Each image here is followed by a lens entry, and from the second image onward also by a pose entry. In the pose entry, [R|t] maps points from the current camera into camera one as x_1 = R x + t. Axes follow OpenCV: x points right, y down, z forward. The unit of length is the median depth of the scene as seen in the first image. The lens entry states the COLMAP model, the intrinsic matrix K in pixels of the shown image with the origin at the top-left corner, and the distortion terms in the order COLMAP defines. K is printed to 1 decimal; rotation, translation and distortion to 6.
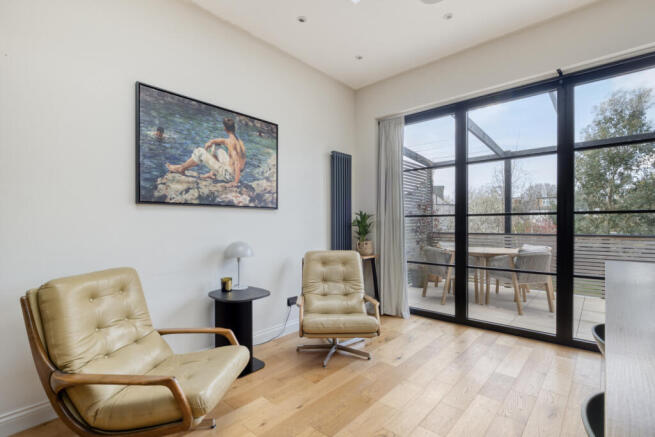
lens RADIAL K [[309.5, 0, 323.6], [0, 309.5, 223.5], [0, 0, 1]] dist [0.029523, 0.000249]
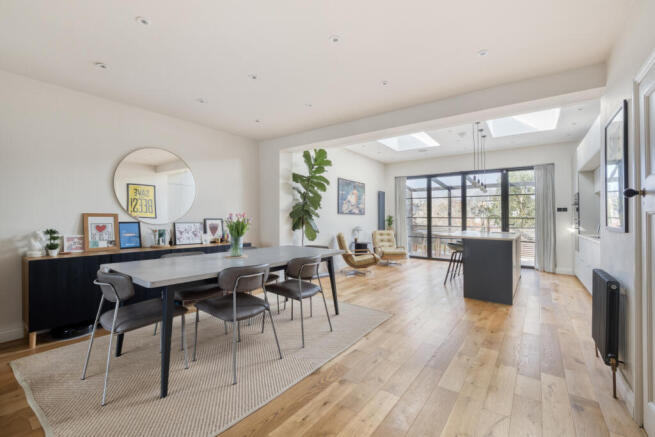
lens RADIAL K [[287.3, 0, 330.6], [0, 287.3, 216.2], [0, 0, 1]] dist [-0.001226, 0.000008]
pose [[0.995098, 0.004024, 0.098816, -0.561365], [-0.001355, 0.999633, -0.027061, 0.028335], [-0.098888, 0.026794, 0.994738, -1.190063]]
